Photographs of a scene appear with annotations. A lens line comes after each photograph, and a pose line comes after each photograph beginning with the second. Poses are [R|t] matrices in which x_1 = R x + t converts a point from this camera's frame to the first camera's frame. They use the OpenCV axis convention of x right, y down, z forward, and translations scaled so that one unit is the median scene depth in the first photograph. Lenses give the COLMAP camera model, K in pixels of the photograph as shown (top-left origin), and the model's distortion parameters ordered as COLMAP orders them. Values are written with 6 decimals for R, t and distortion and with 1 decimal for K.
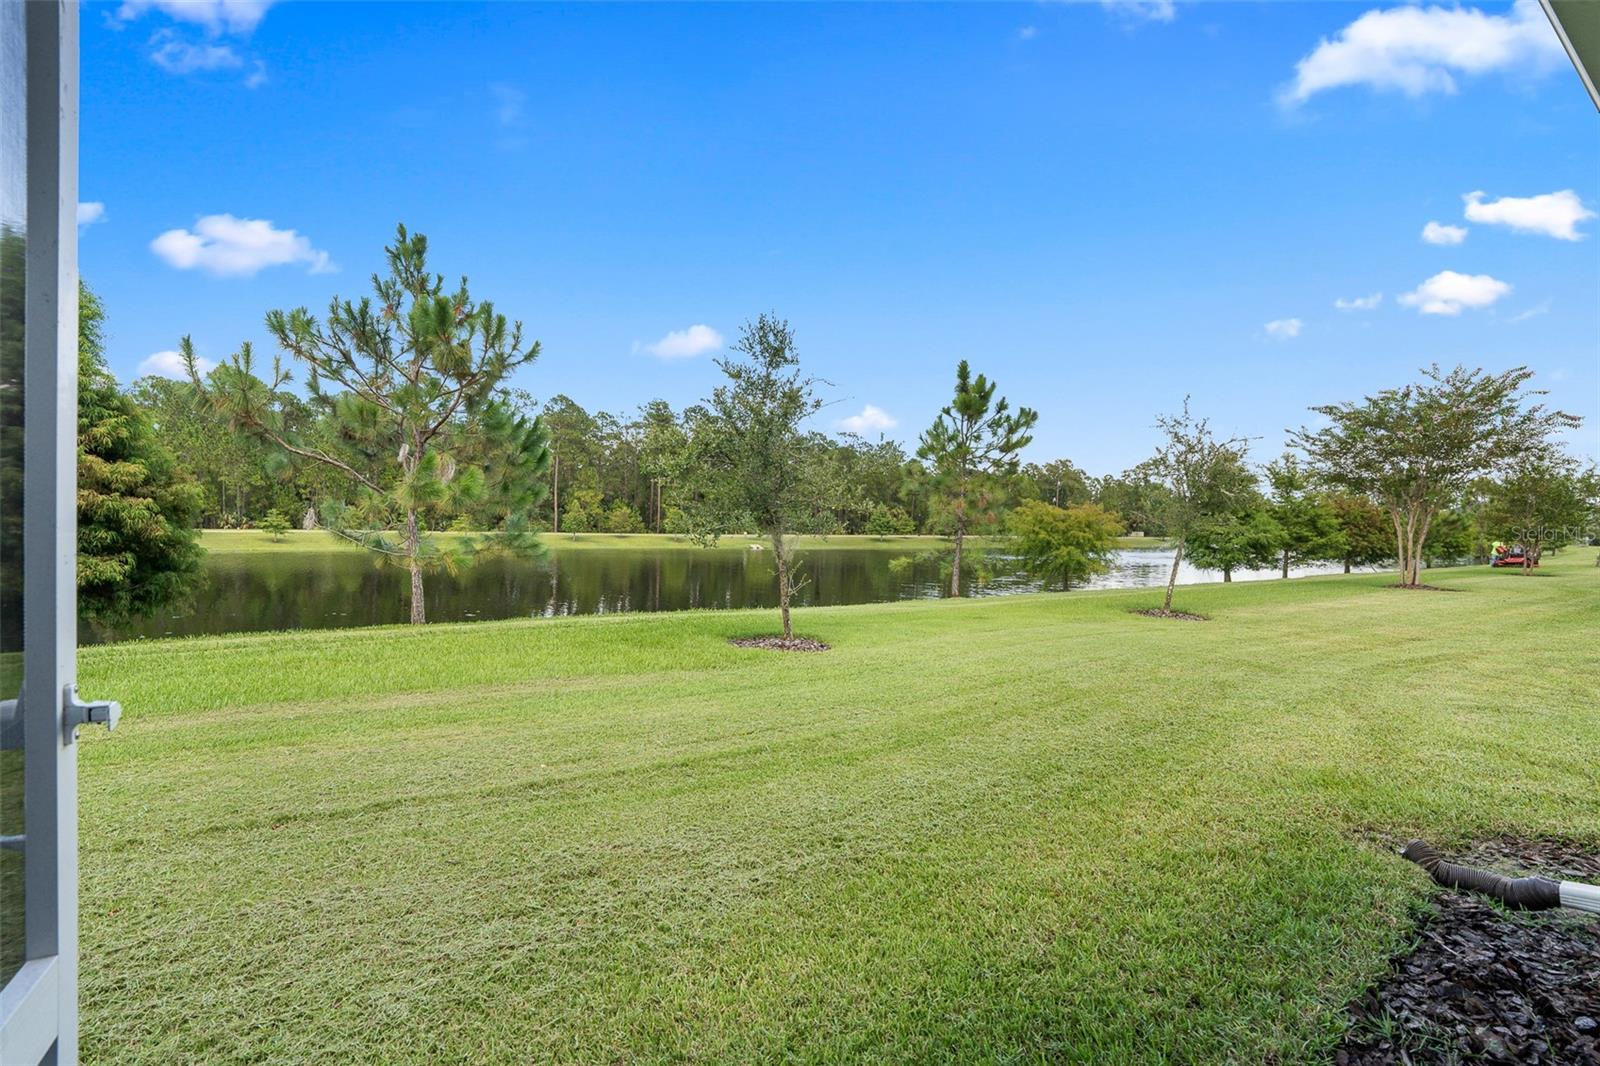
lens RADIAL K [[744.5, 0, 803.3], [0, 744.5, 533.2], [0, 0, 1]] dist [-0.077858, 0.037078]
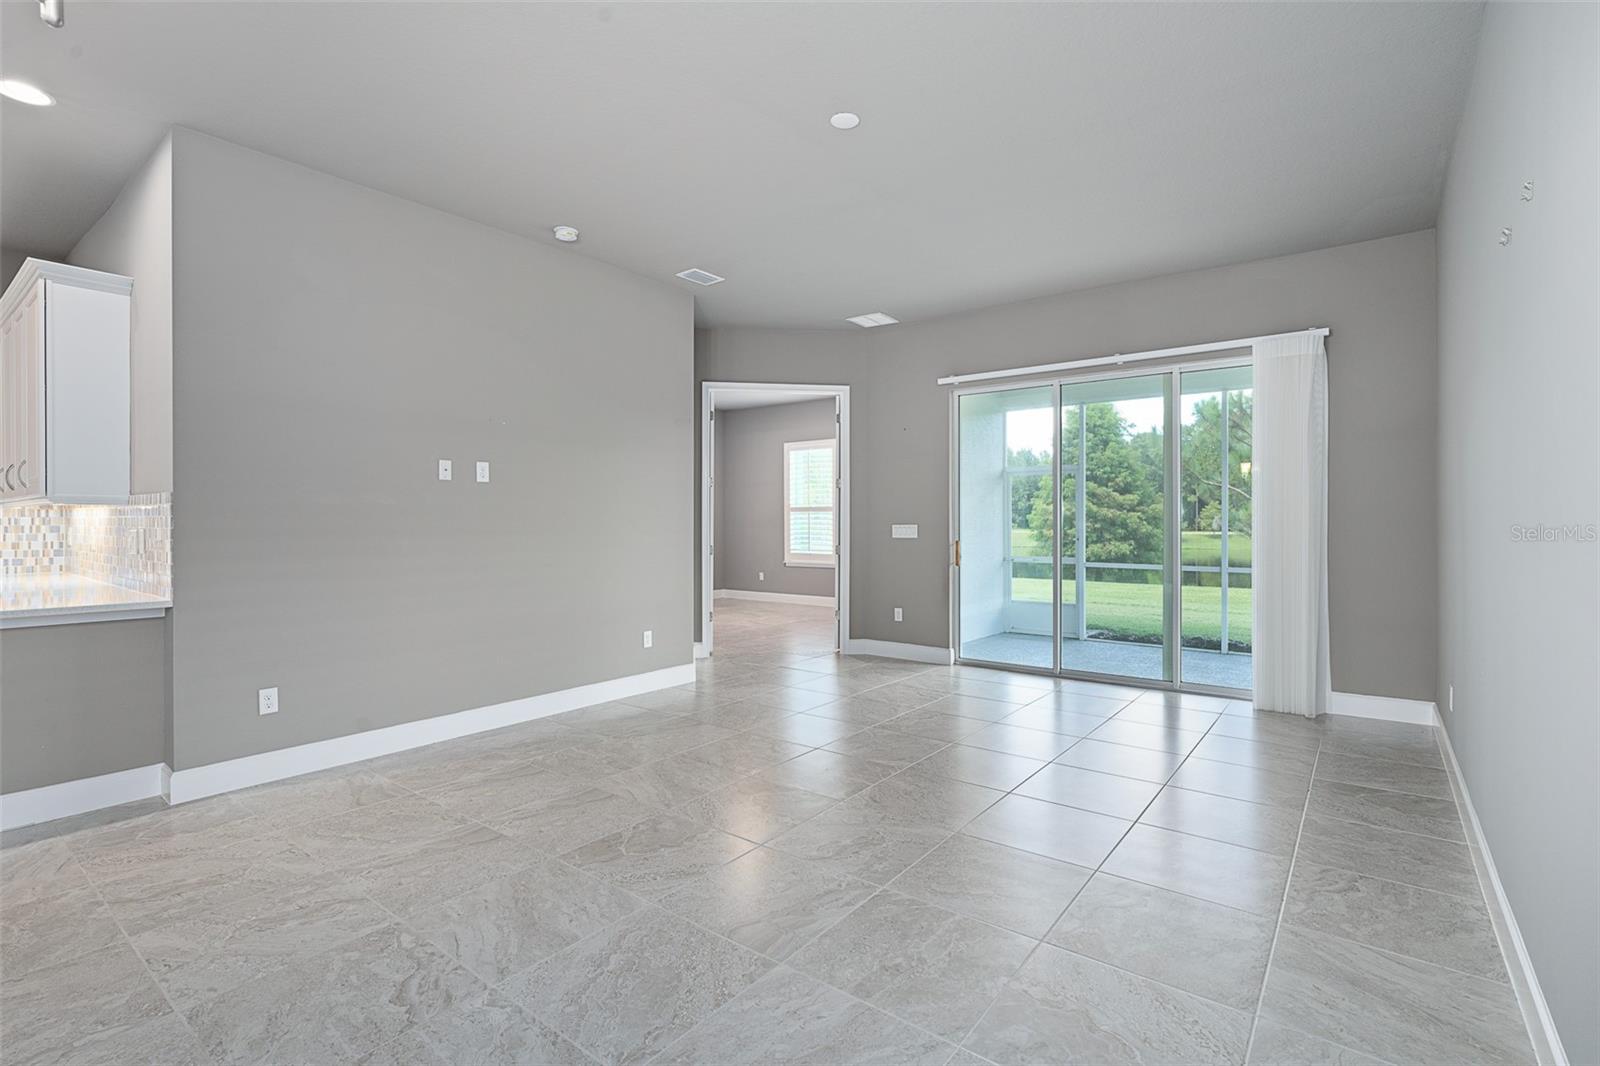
lens RADIAL K [[740.2, 0, 807.6], [0, 740.2, 521.1], [0, 0, 1]] dist [-0.016860, 0.005992]
pose [[0.317485, -0.015839, -0.948131, 0.502652], [-0.004140, 0.999828, -0.018089, 0.009634], [0.948254, 0.009668, 0.317364, -0.353818]]
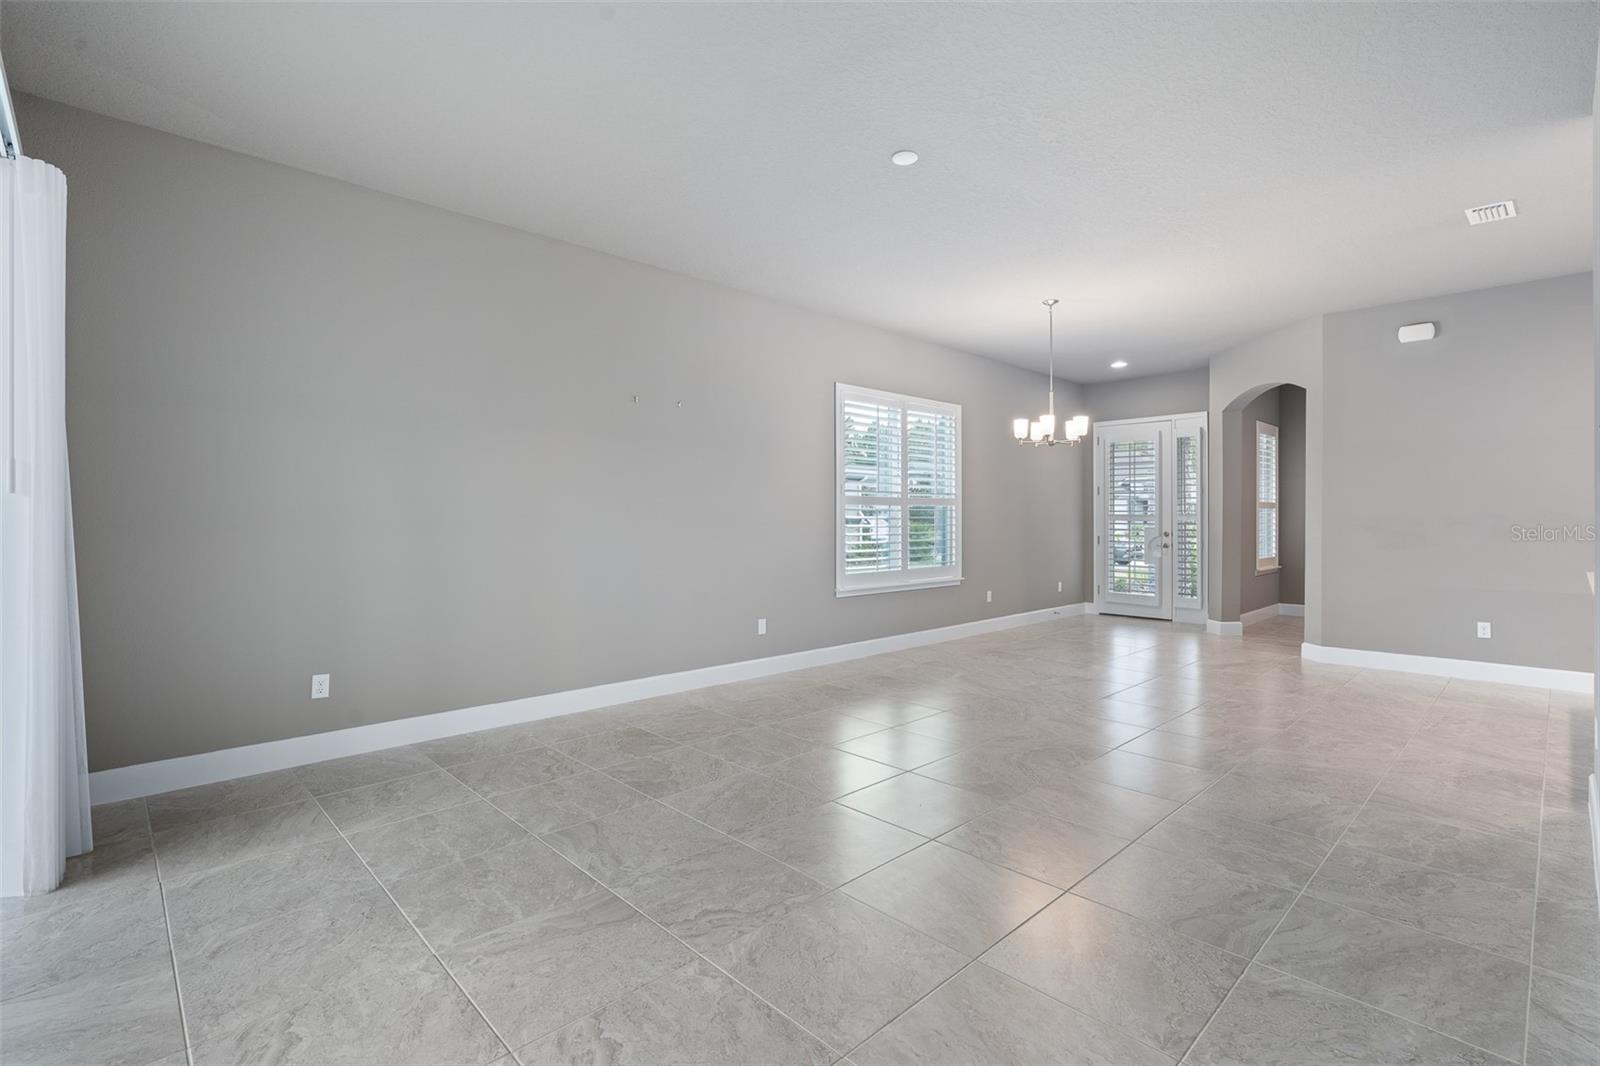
lens RADIAL K [[739.3, 0, 799.9], [0, 739.3, 513.7], [0, 0, 1]] dist [-0.018939, 0.006335]
pose [[-0.168043, -0.008712, 0.985741, 0.077293], [0.007154, 0.999924, 0.010057, 0.001568], [-0.985754, 0.008742, -0.167968, -0.202978]]
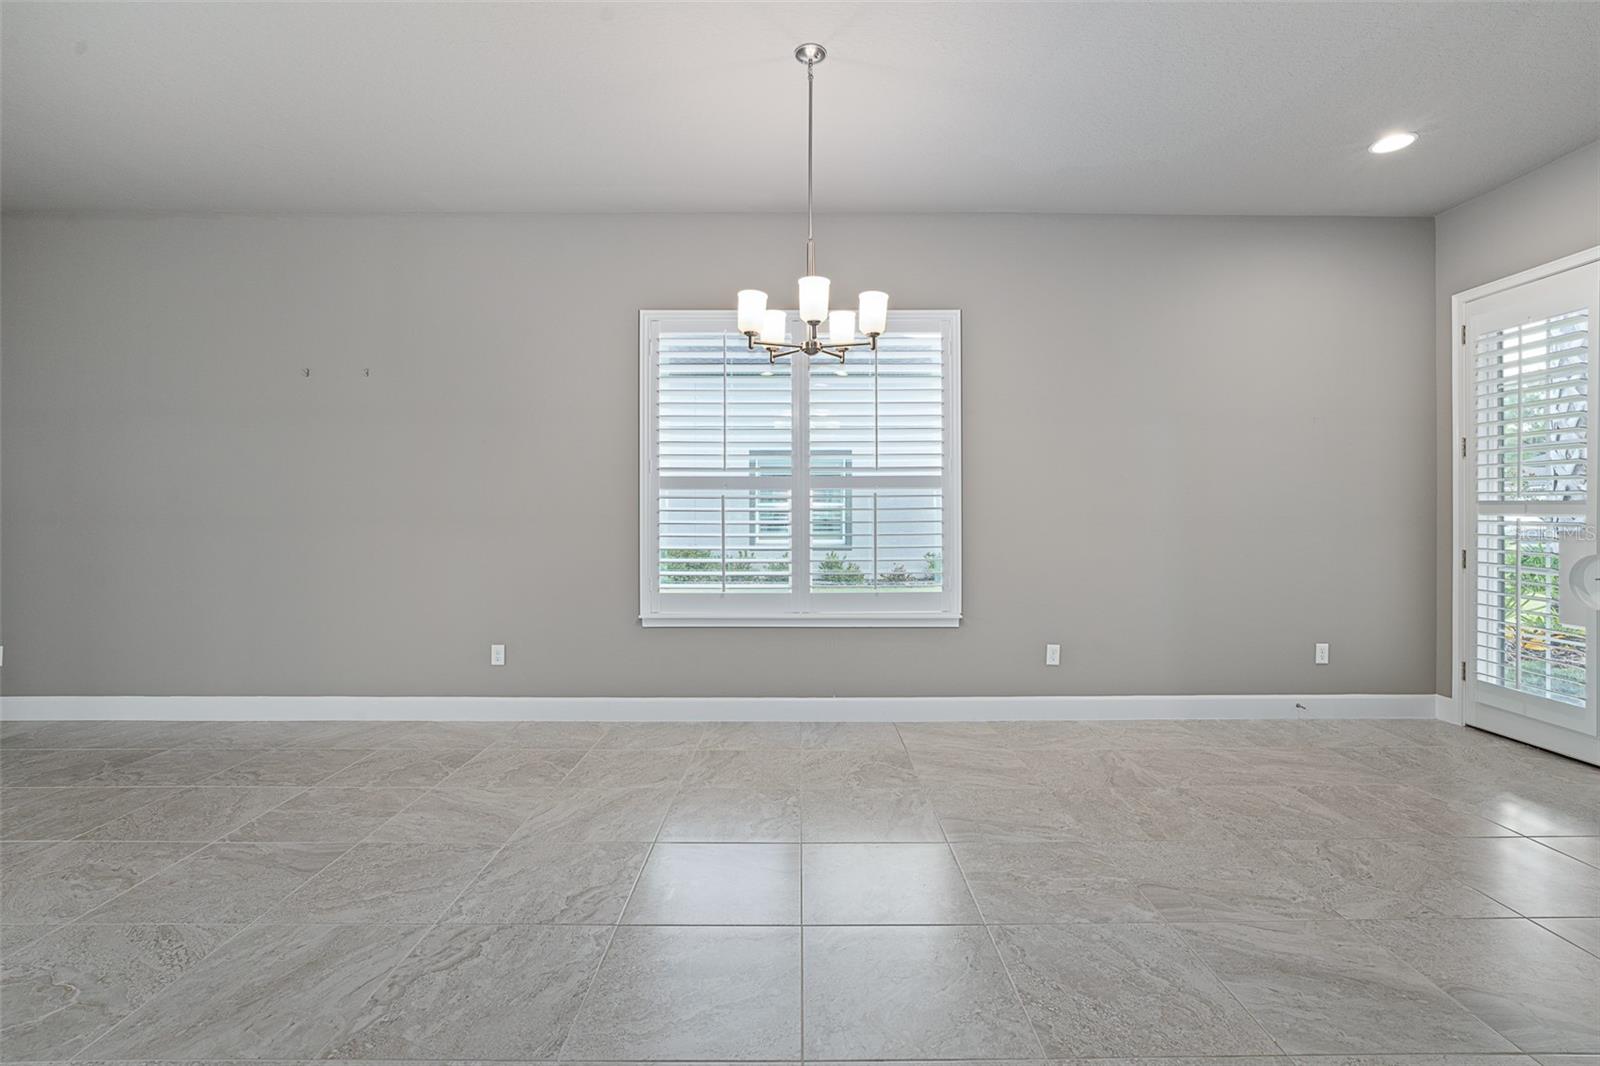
lens RADIAL K [[738.6, 0, 804.6], [0, 738.6, 516.0], [0, 0, 1]] dist [-0.017352, 0.006408]
pose [[0.554074, -0.015856, 0.832317, 0.285369], [0.017124, 0.999824, 0.007647, 0.009687], [-0.832292, 0.010015, 0.554248, -0.503446]]
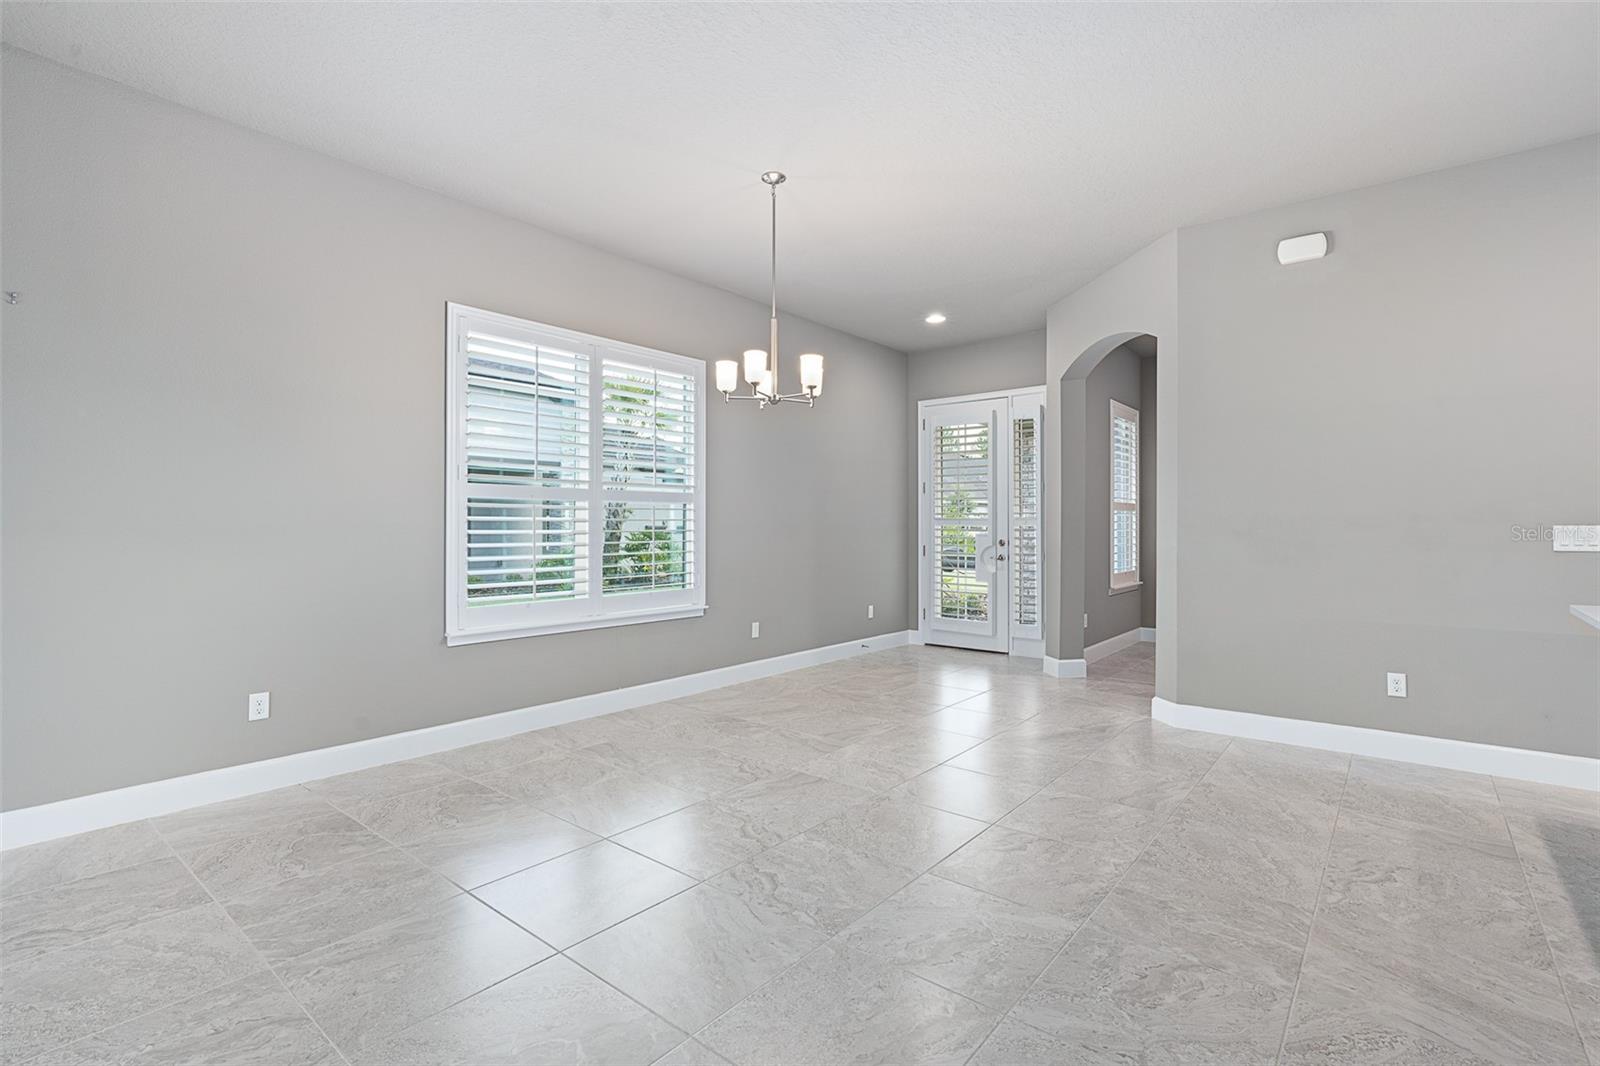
lens RADIAL K [[743.7, 0, 807.9], [0, 743.7, 519.4], [0, 0, 1]] dist [-0.011844, 0.001356]
pose [[-0.290600, -0.004712, 0.956833, 0.199337], [0.005385, 0.999964, 0.006560, 0.007572], [-0.956829, 0.007059, -0.290564, -0.339477]]
